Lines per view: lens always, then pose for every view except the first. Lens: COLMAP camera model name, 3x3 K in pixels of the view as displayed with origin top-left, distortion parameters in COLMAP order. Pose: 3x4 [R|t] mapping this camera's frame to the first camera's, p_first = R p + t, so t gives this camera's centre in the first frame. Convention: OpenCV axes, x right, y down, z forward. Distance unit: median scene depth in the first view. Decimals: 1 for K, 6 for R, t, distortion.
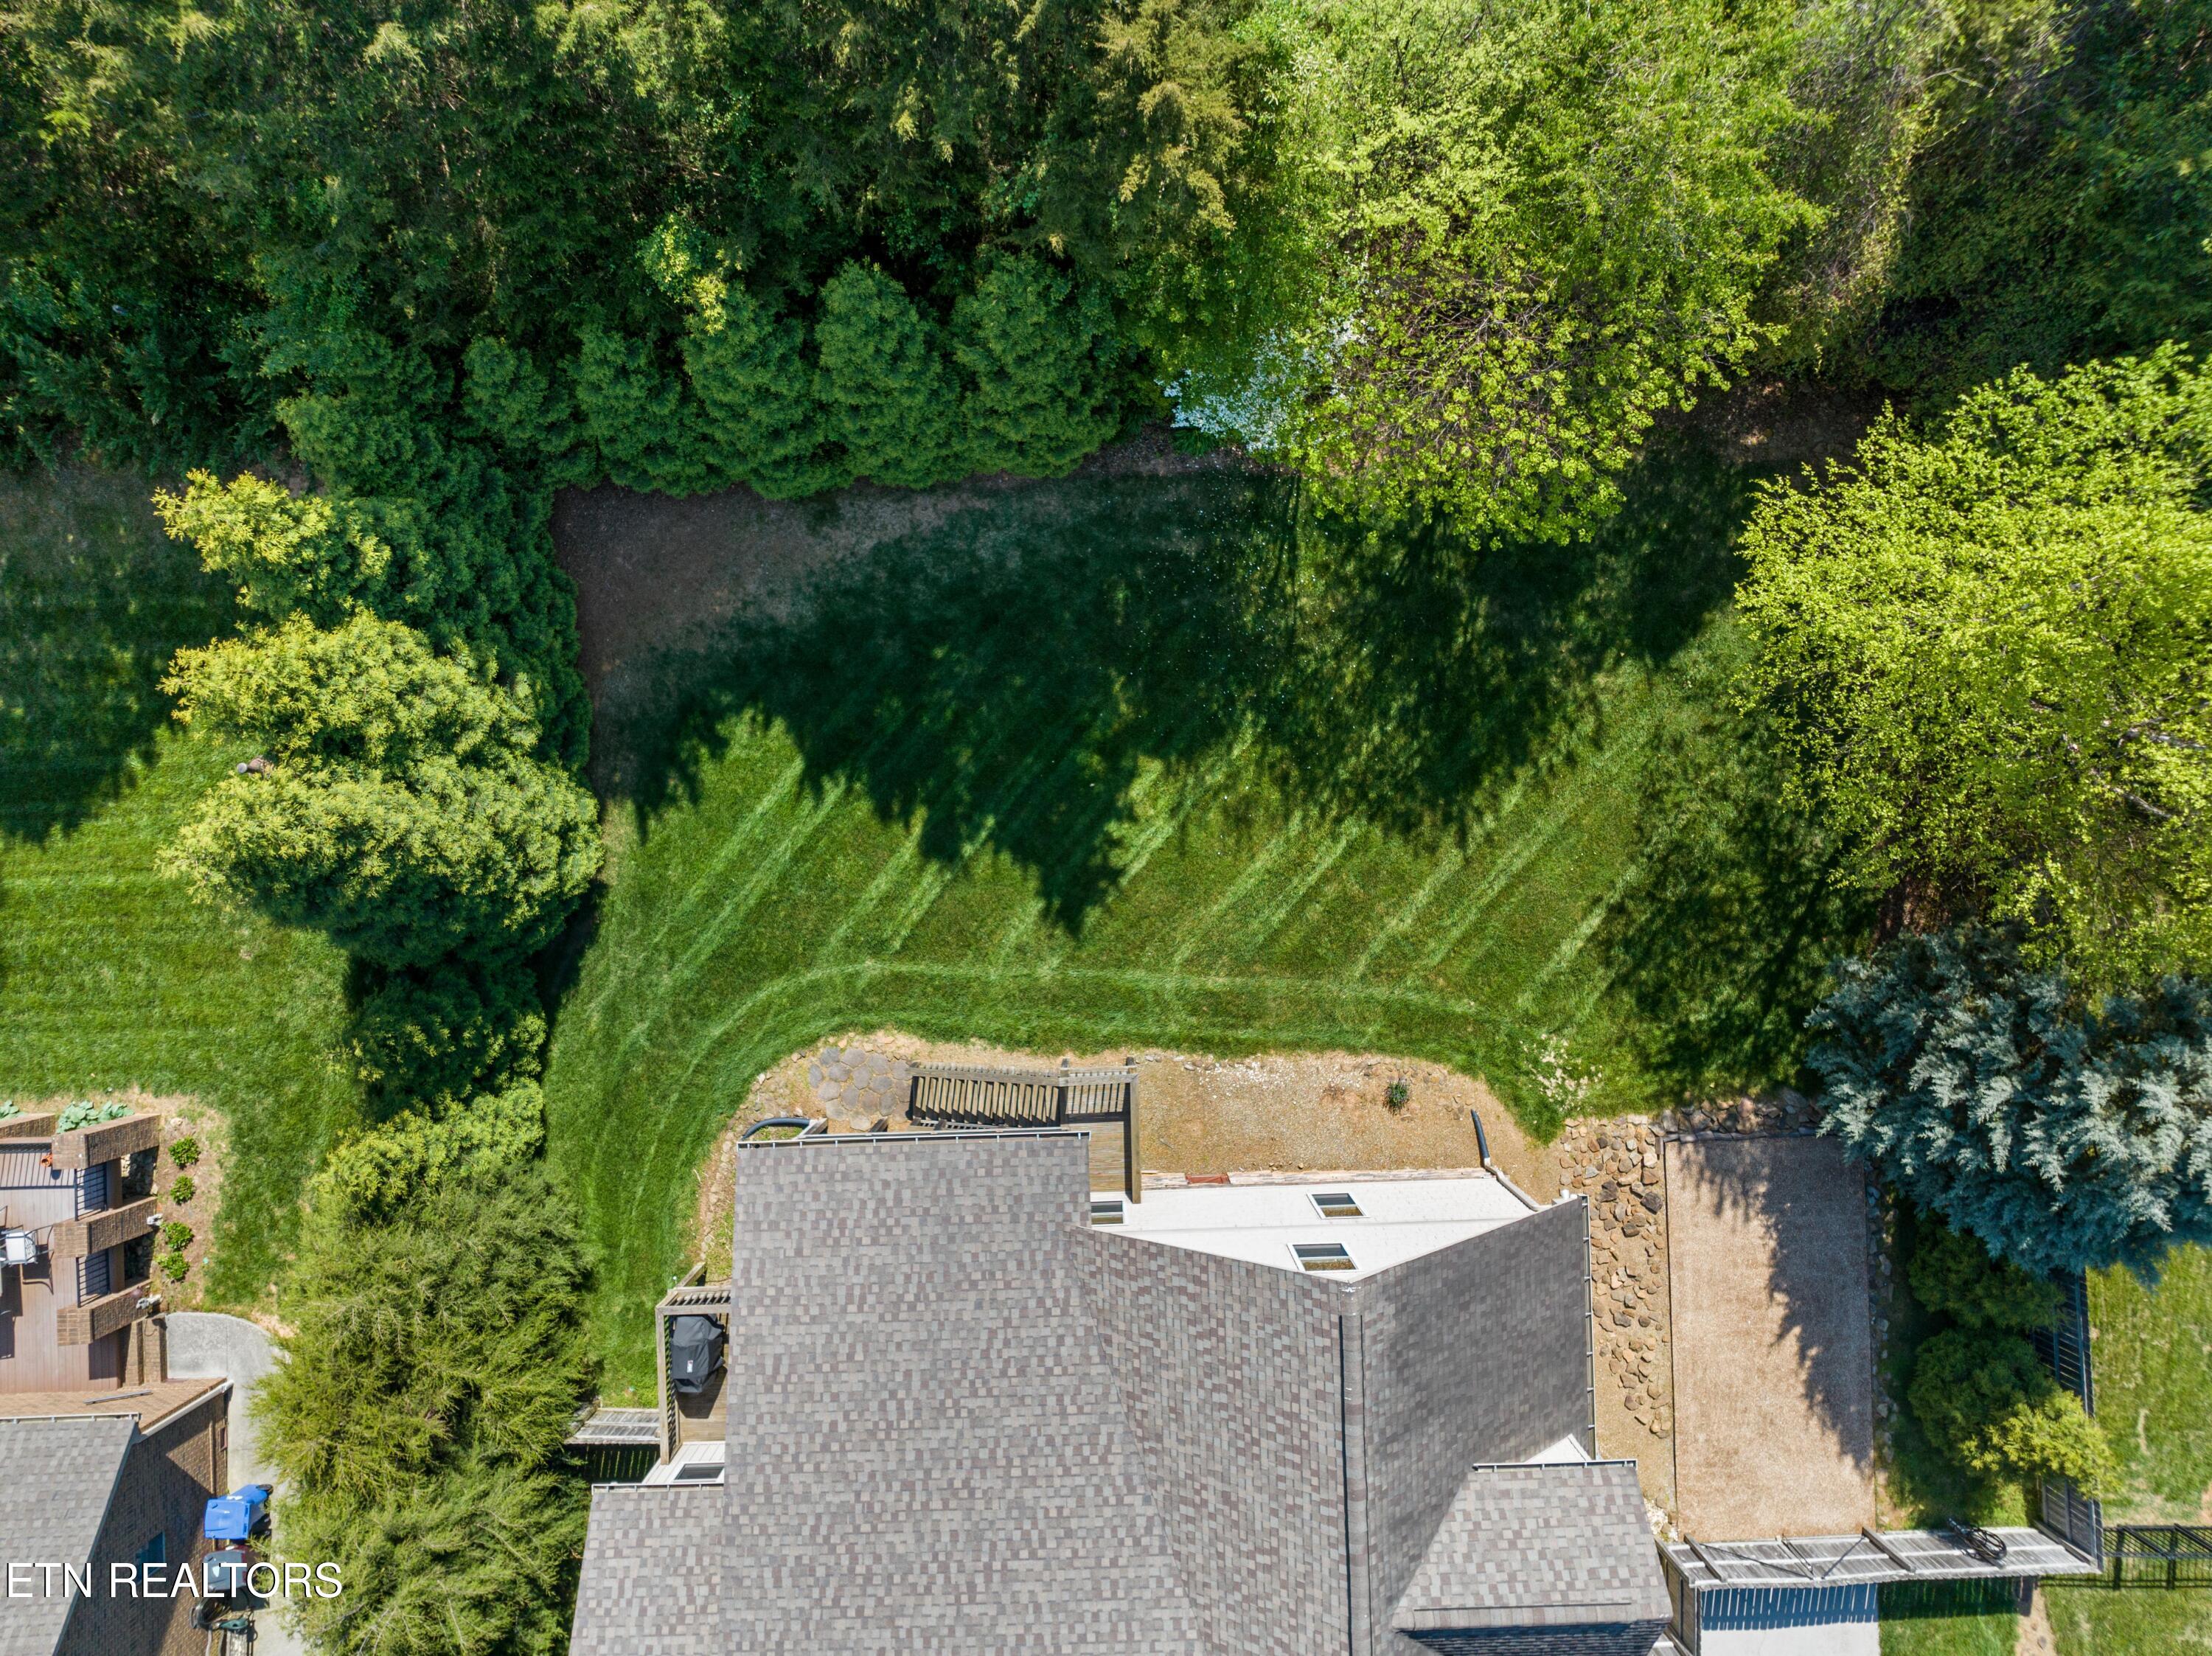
lens RADIAL K [[1547.6, 0, 1106.0], [0, 1547.6, 828.0], [0, 0, 1]] dist [-0.042588, -0.003654]
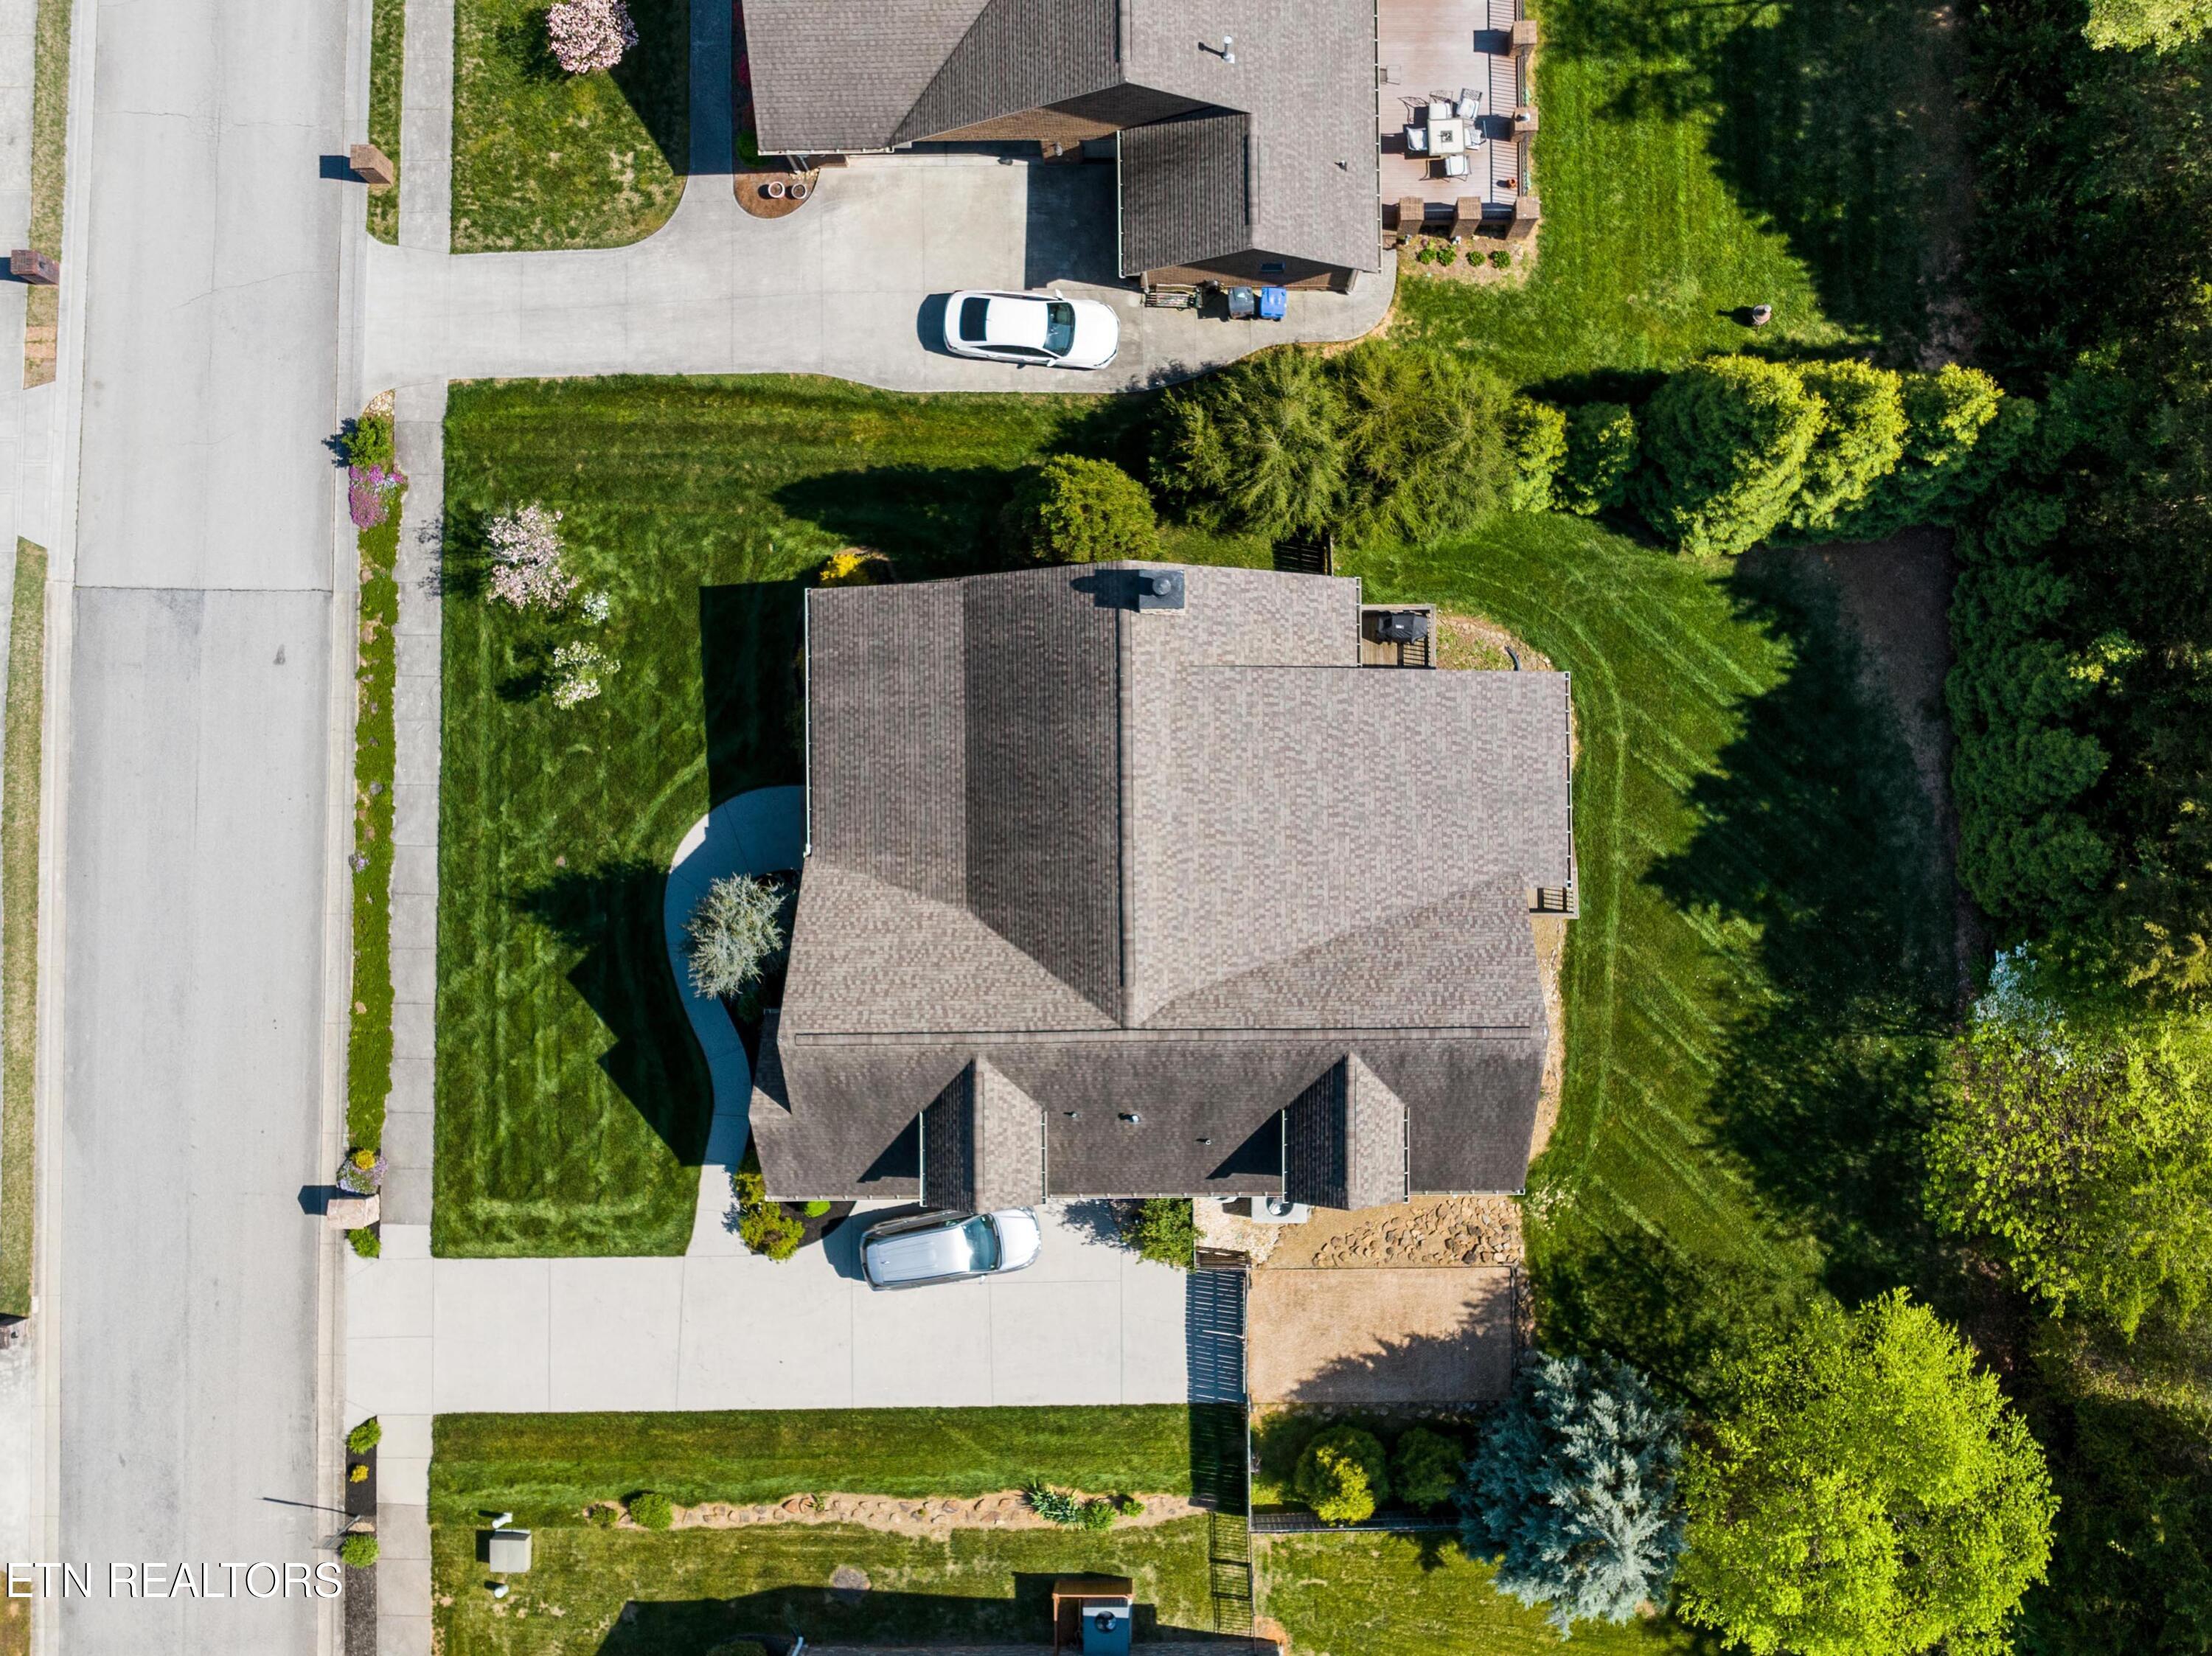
lens RADIAL K [[2241.8, 0, 1164.7], [0, 2241.8, 830.0], [0, 0, 1]] dist [-0.026570, -0.031900]
pose [[-0.024238, 0.999589, -0.015319, -0.022815], [-0.999287, -0.023781, 0.029310, 0.493570], [0.028934, 0.016018, 0.999453, -1.219543]]
